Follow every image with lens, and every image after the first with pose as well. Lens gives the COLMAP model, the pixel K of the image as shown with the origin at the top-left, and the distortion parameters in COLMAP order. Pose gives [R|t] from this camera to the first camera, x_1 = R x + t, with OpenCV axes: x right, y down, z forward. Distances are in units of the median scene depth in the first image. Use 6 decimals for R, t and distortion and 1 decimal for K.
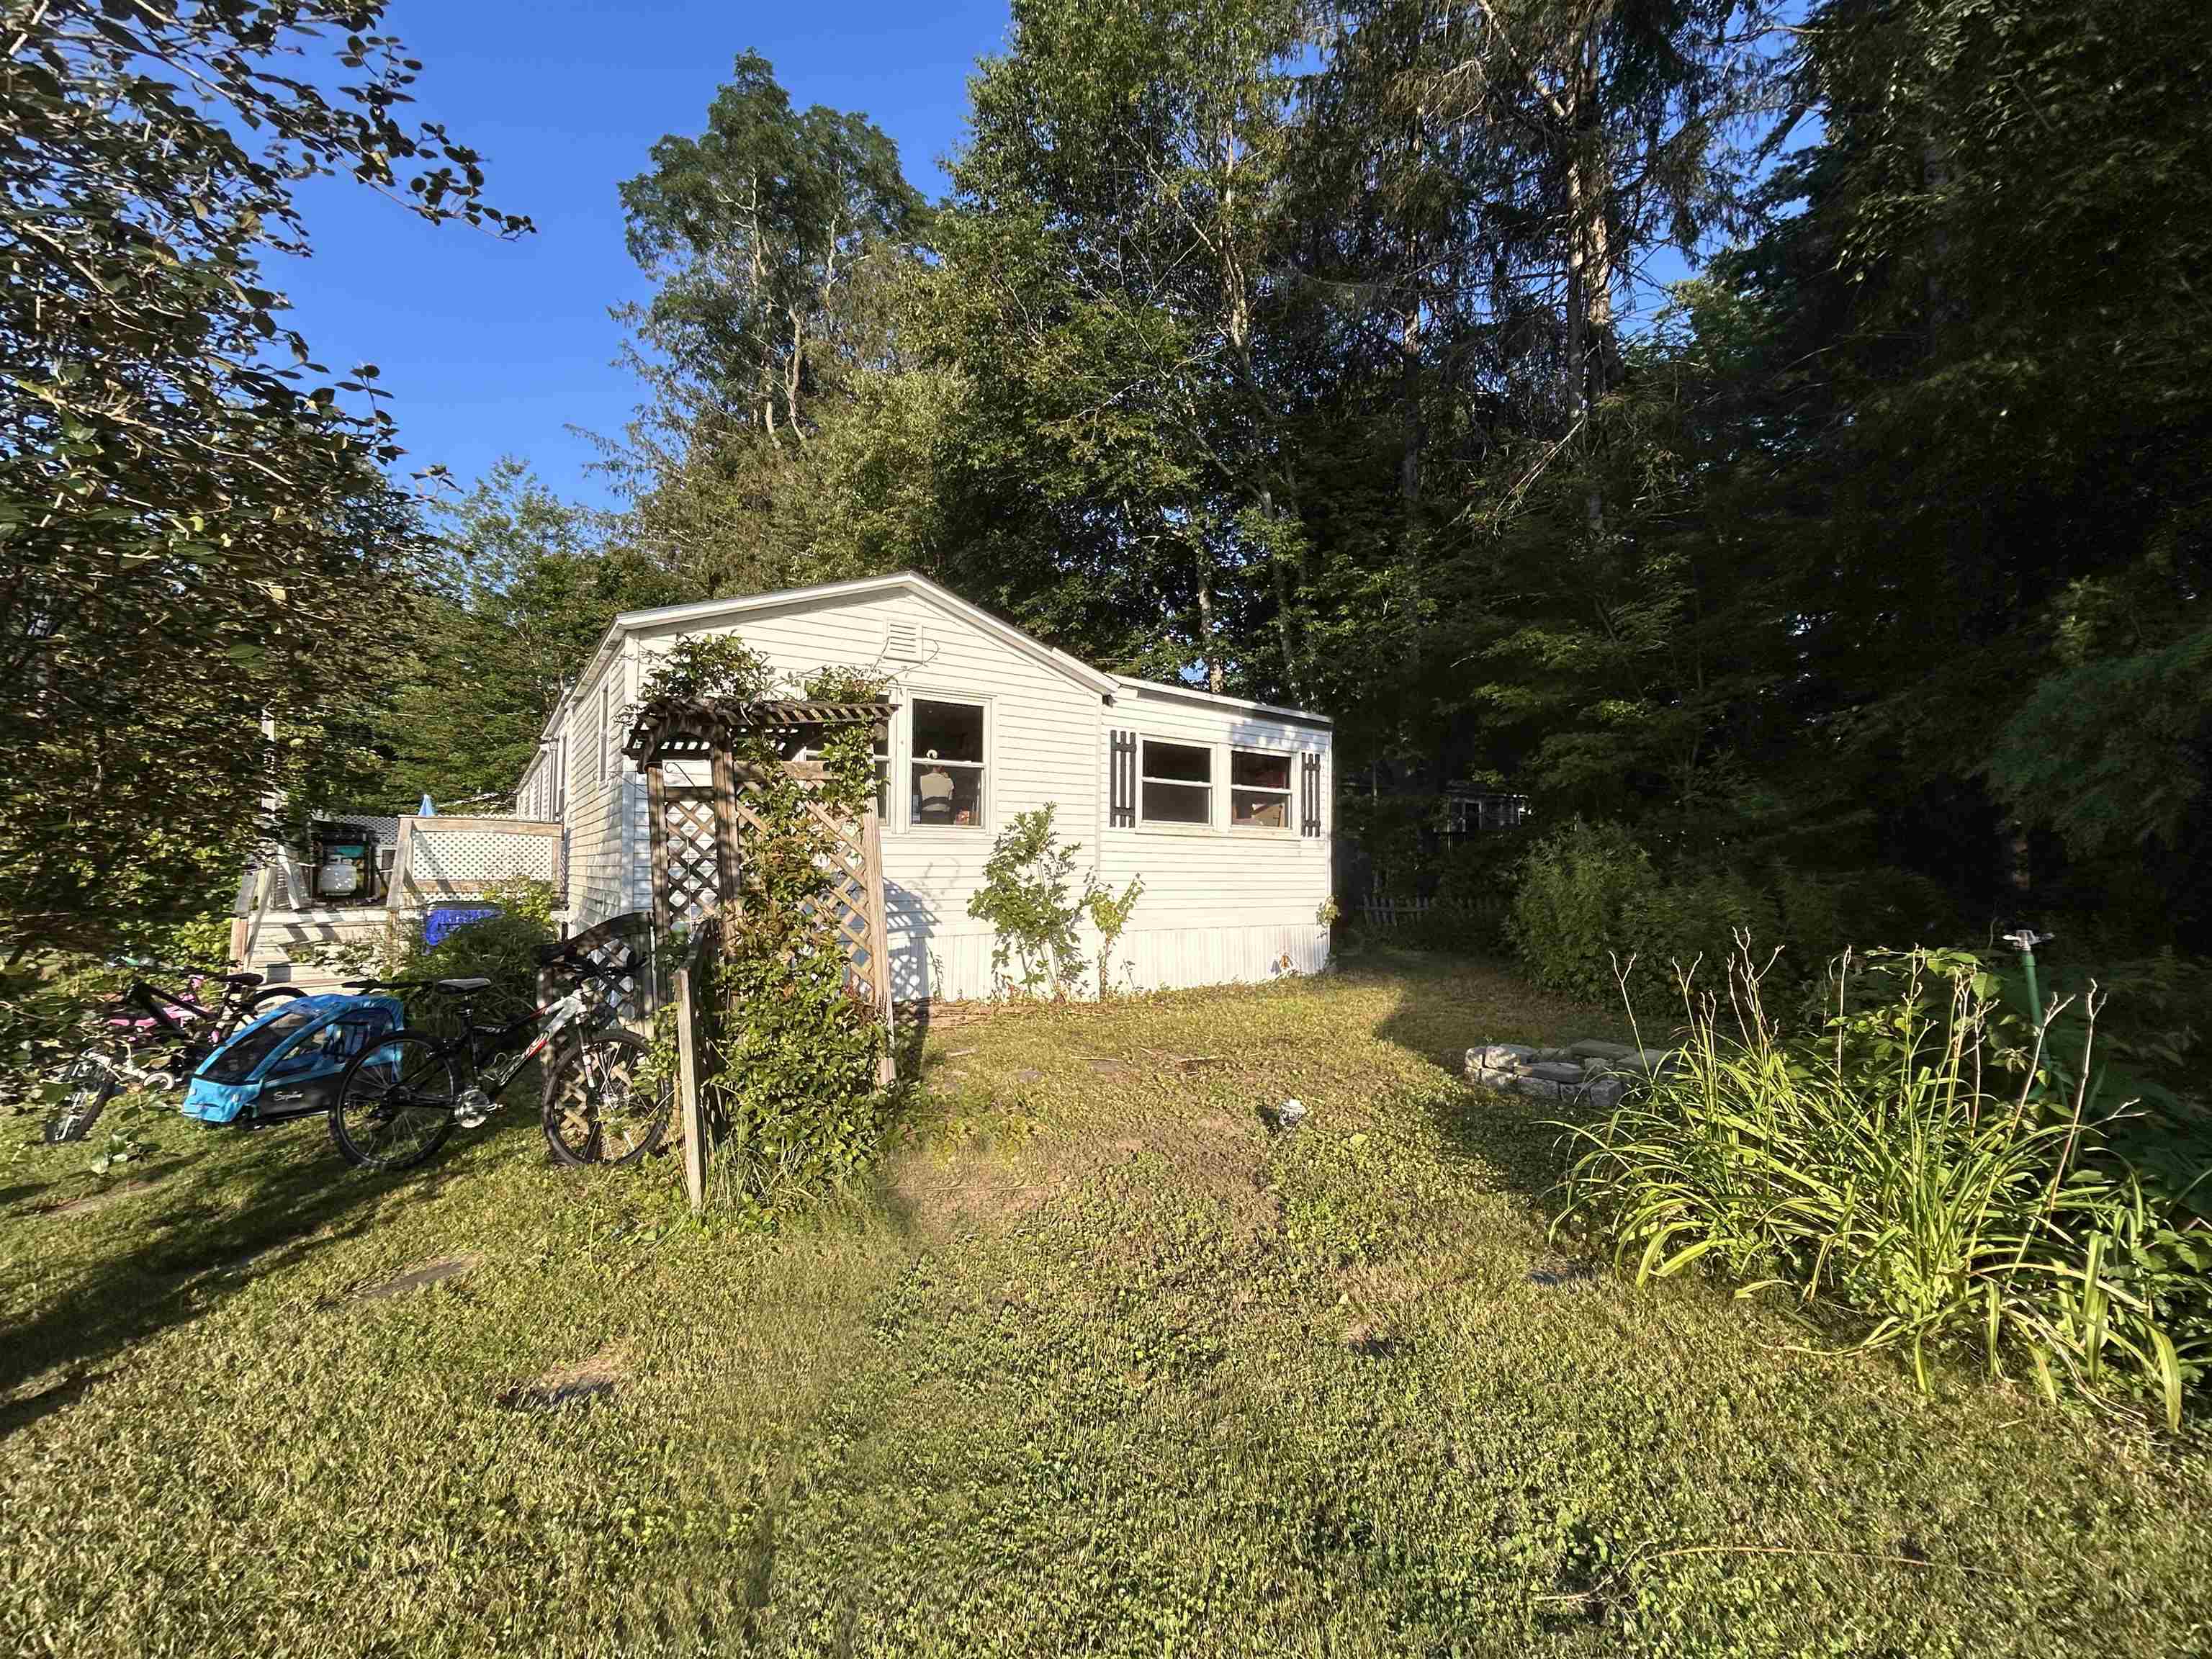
lens RADIAL K [[906.4, 0, 1114.7], [0, 906.4, 830.8], [0, 0, 1]] dist [0.003659, 0.000423]
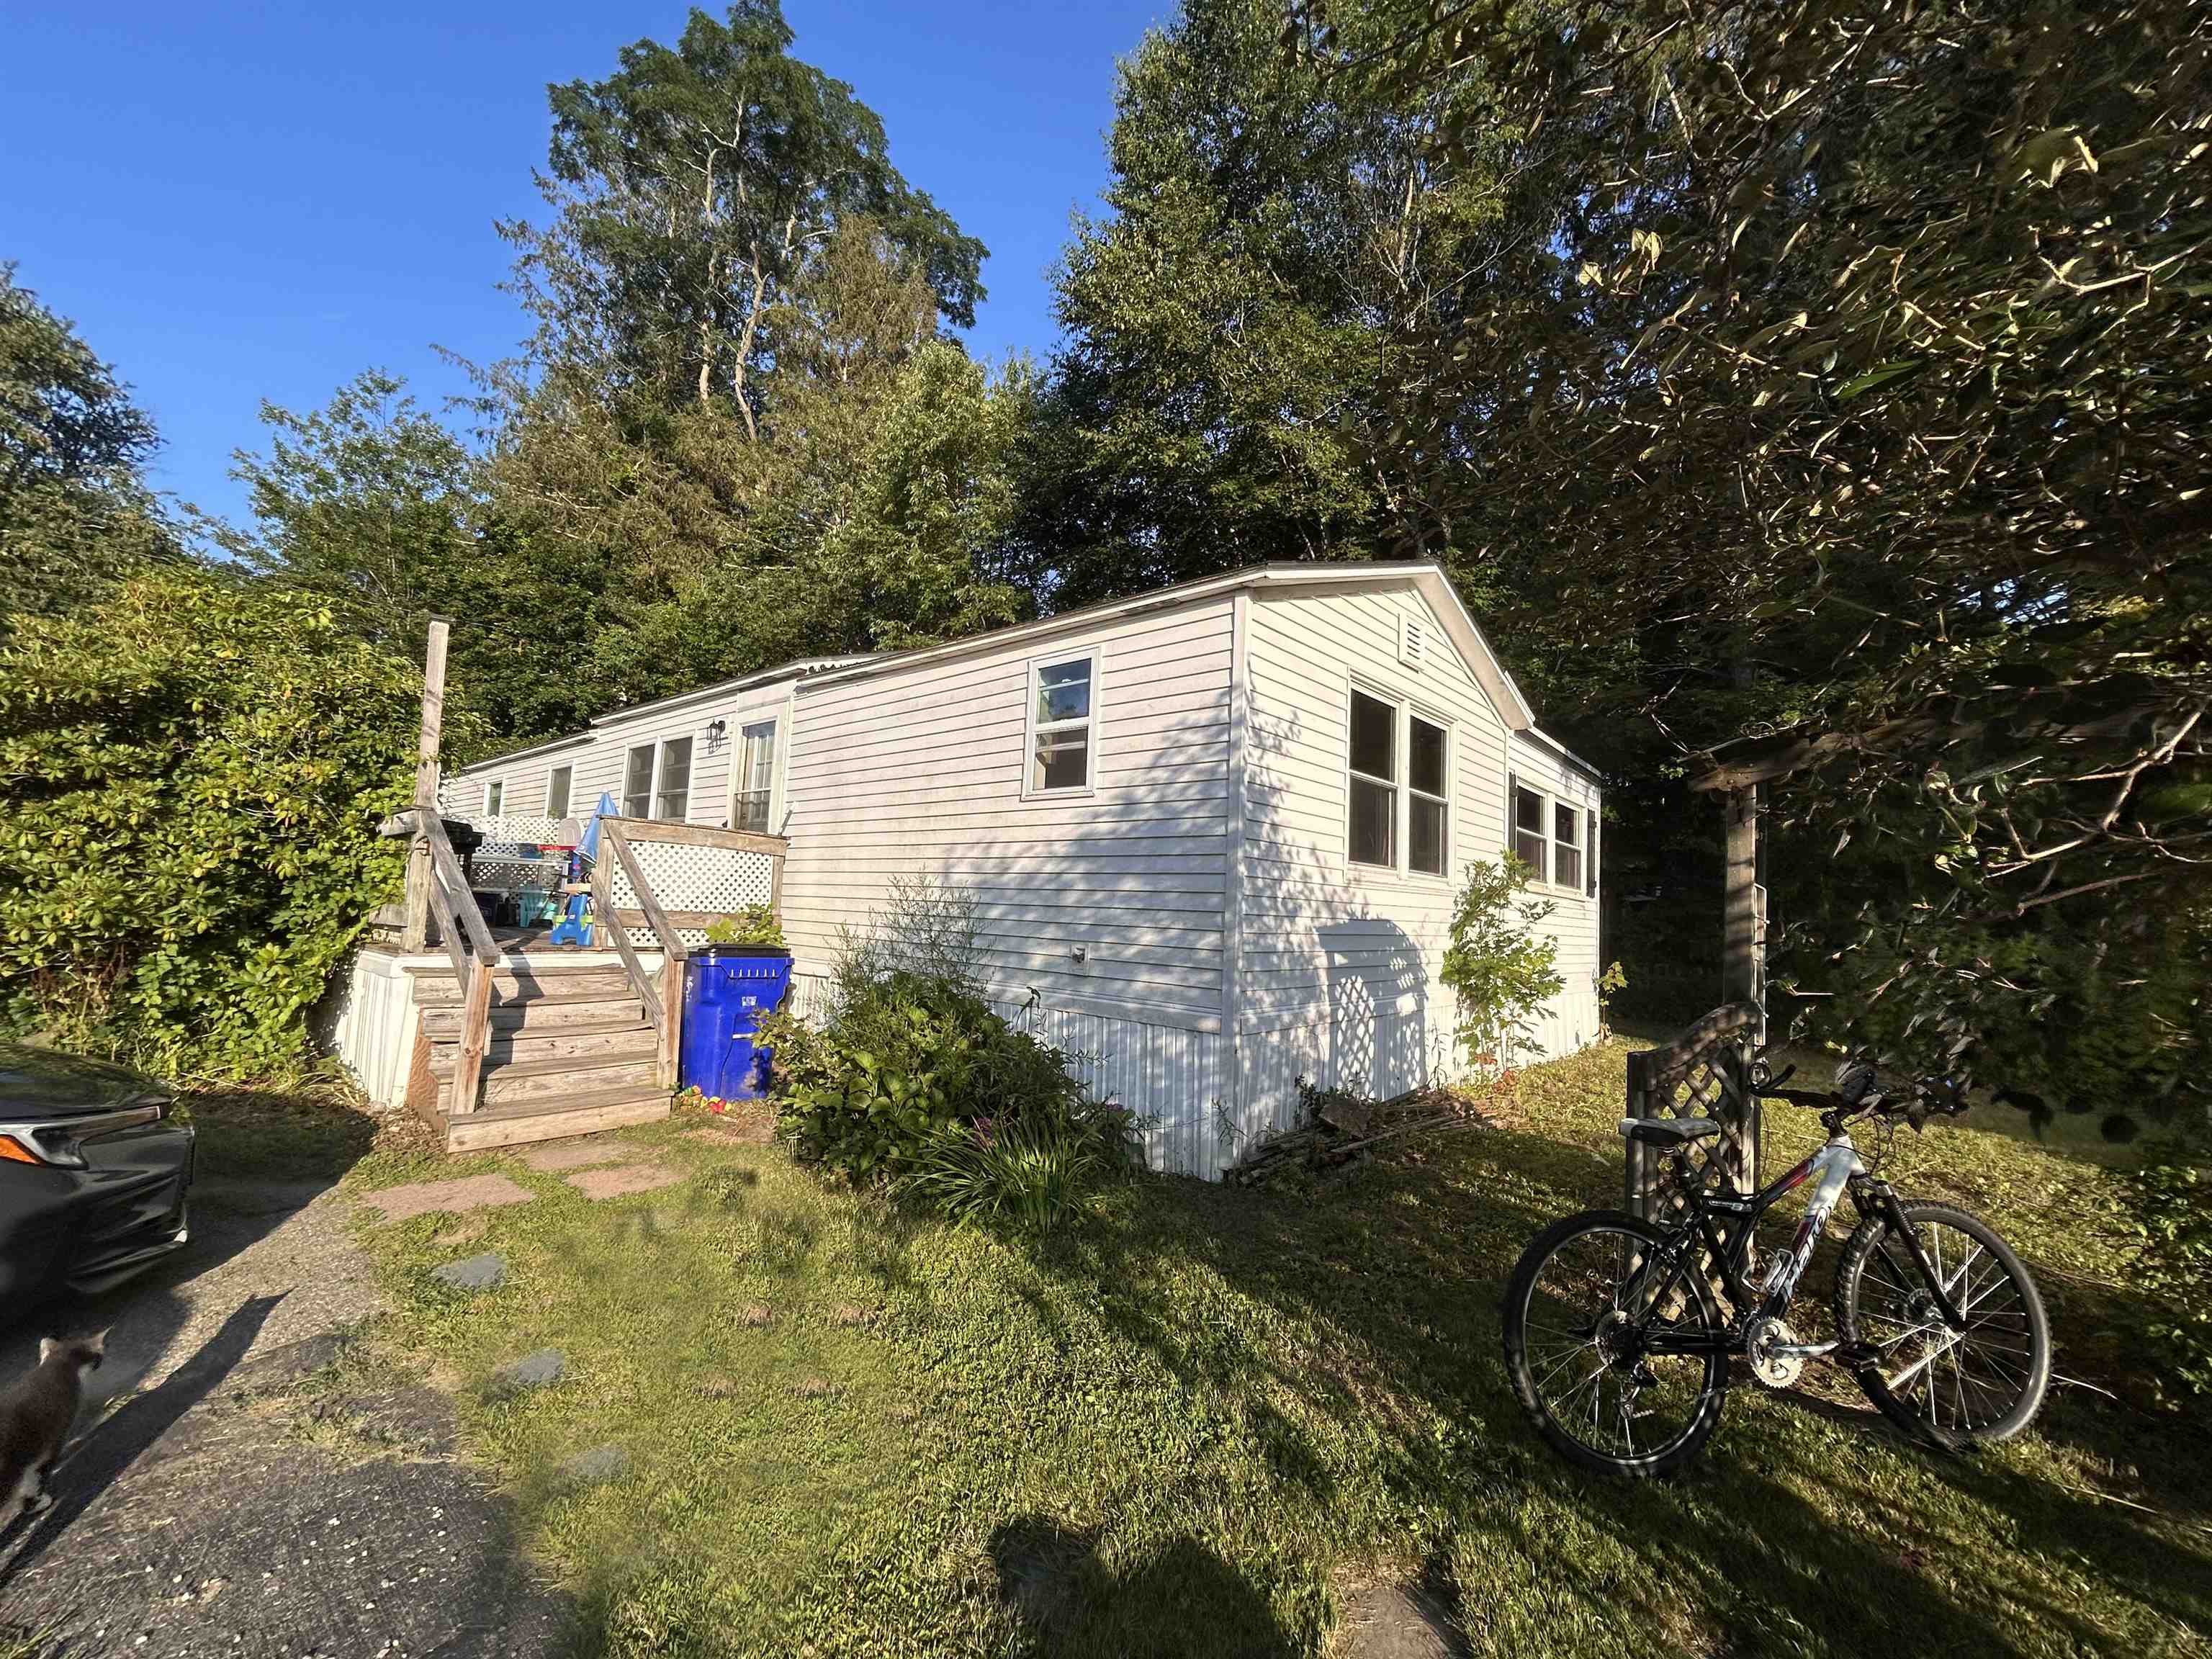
lens RADIAL K [[906.4, 0, 1119.2], [0, 906.4, 822.0], [0, 0, 1]] dist [0.003659, 0.000423]
pose [[0.971375, 0.062312, 0.229233, -0.187651], [-0.050291, 0.997054, -0.057916, 0.002964], [-0.232166, 0.044730, 0.971647, 0.077287]]
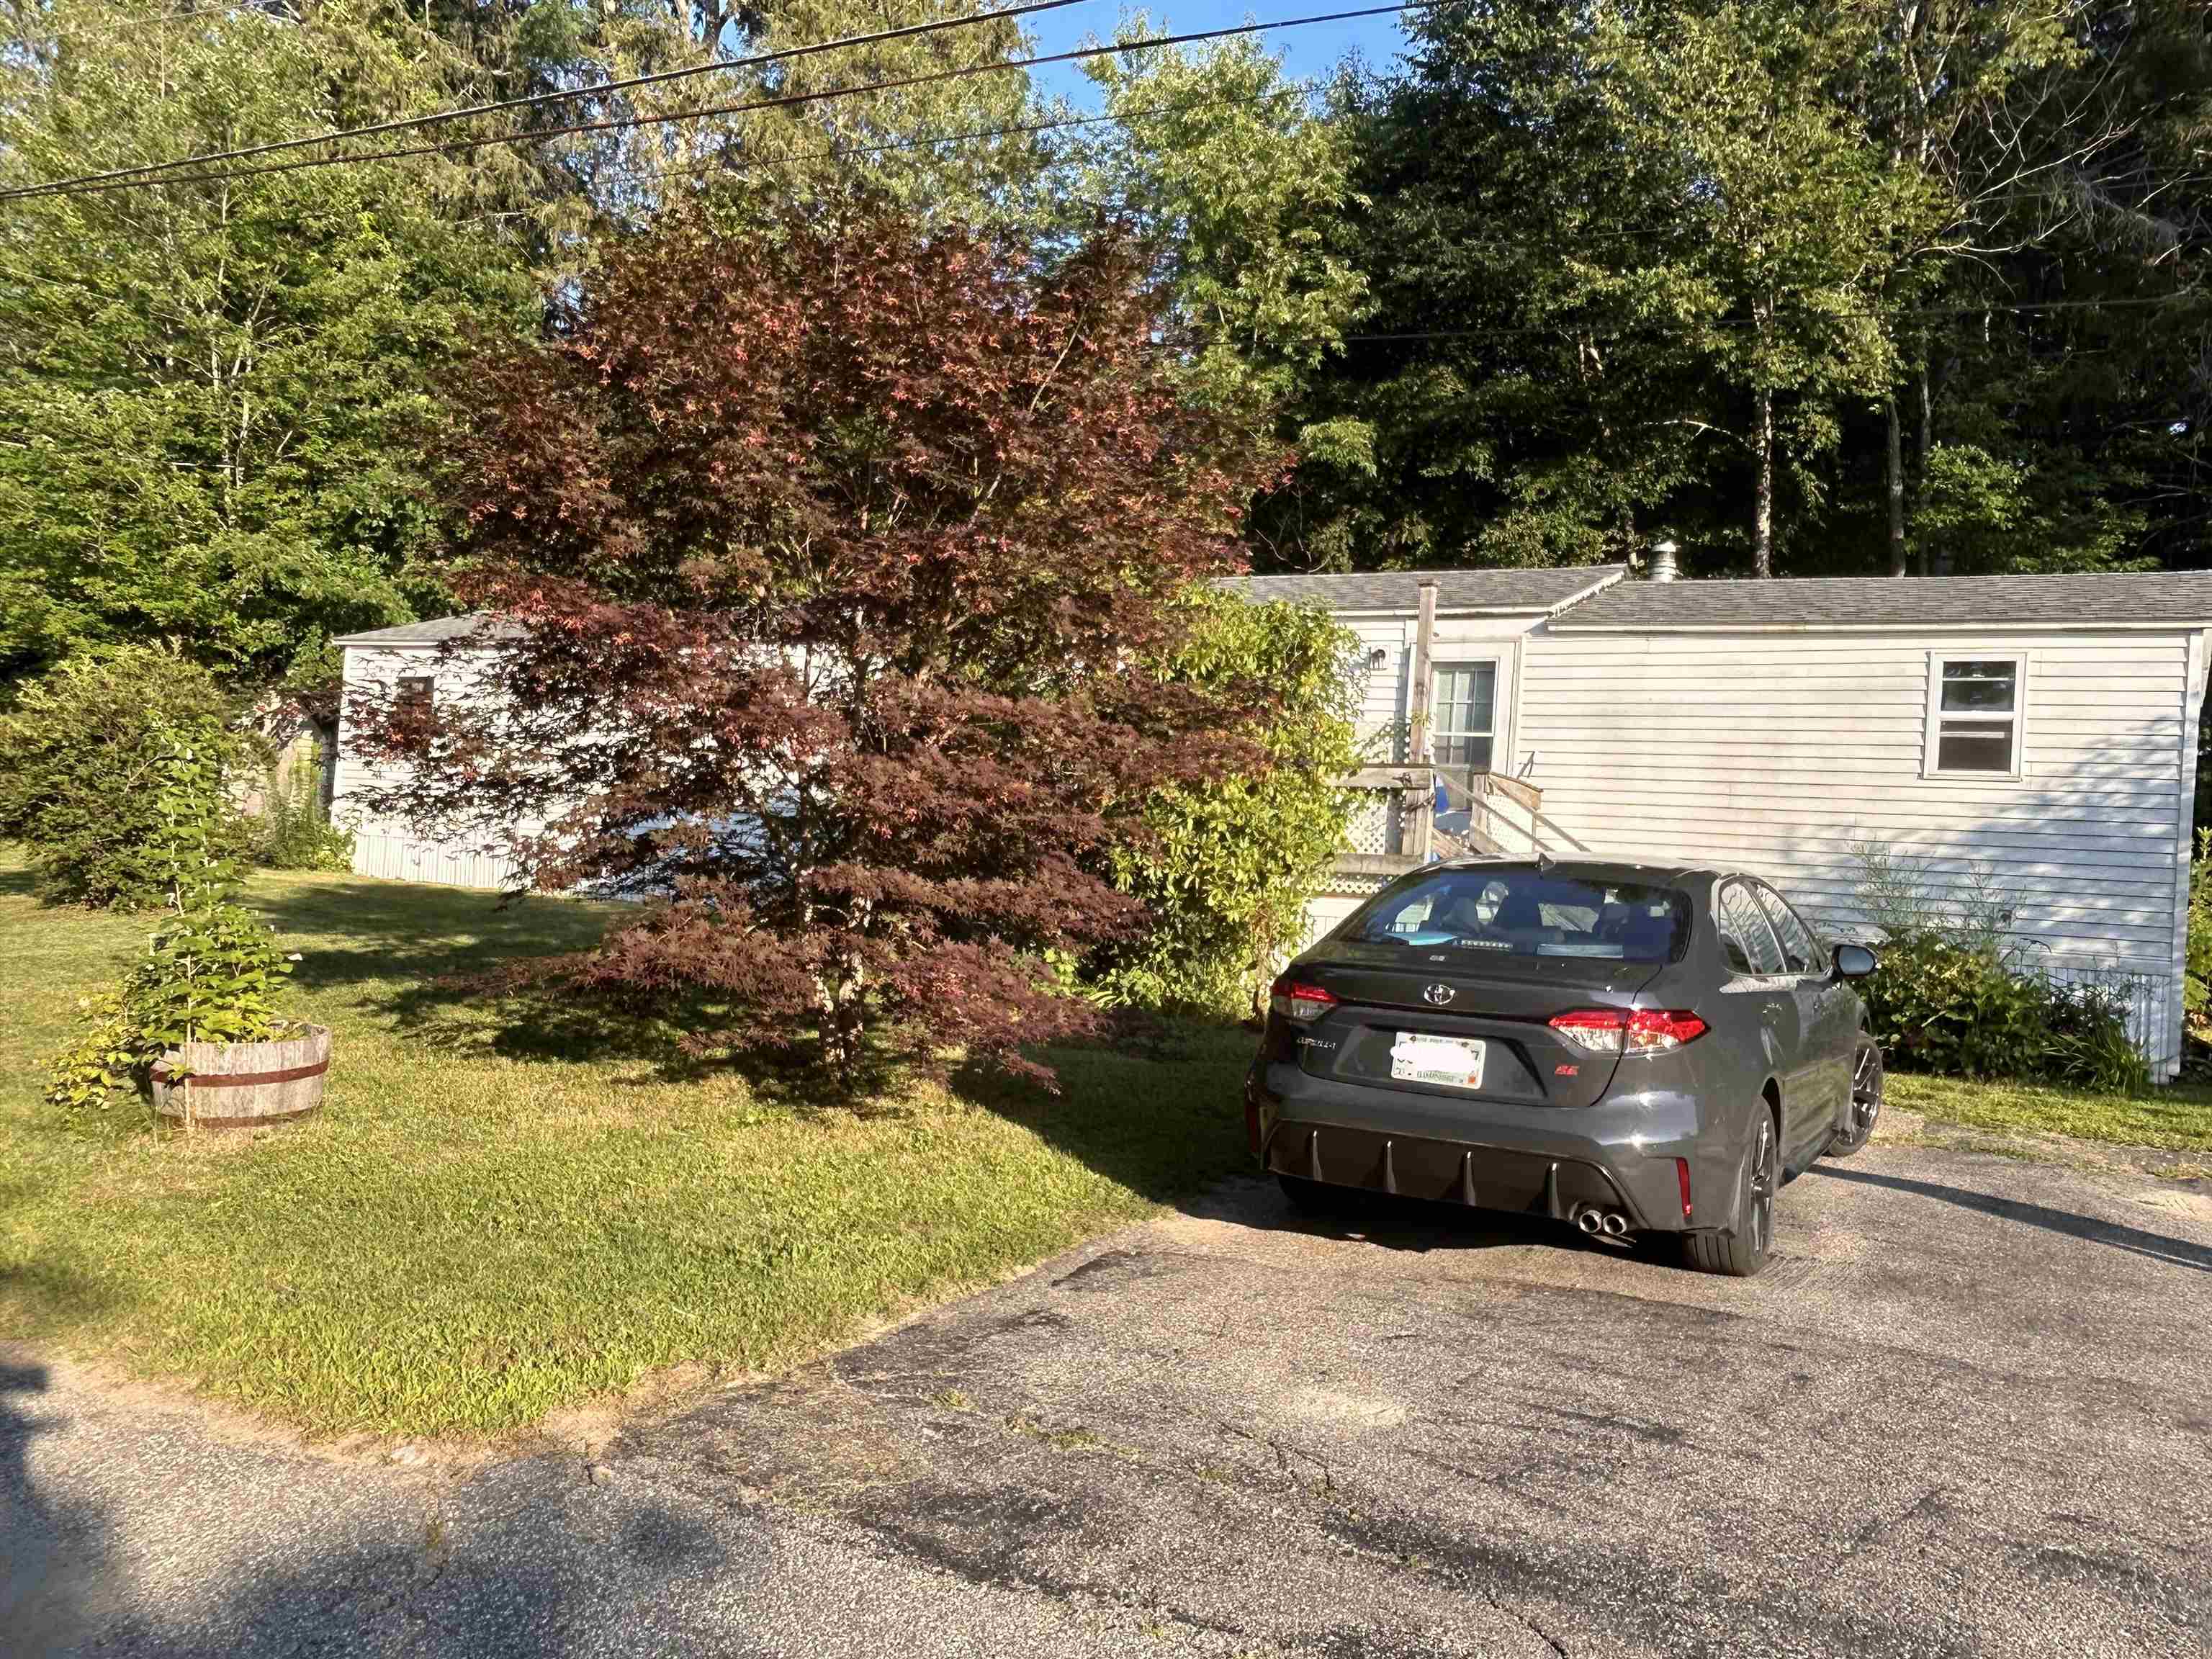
lens RADIAL K [[1736.5, 0, 1094.7], [0, 1736.5, 828.0], [0, 0, 1]] dist [-0.004203, 0.003477]
pose [[0.927104, 0.079077, 0.366367, -0.527171], [-0.088329, 0.996055, 0.008530, 0.015091], [-0.364247, -0.040269, 0.930431, -0.056730]]
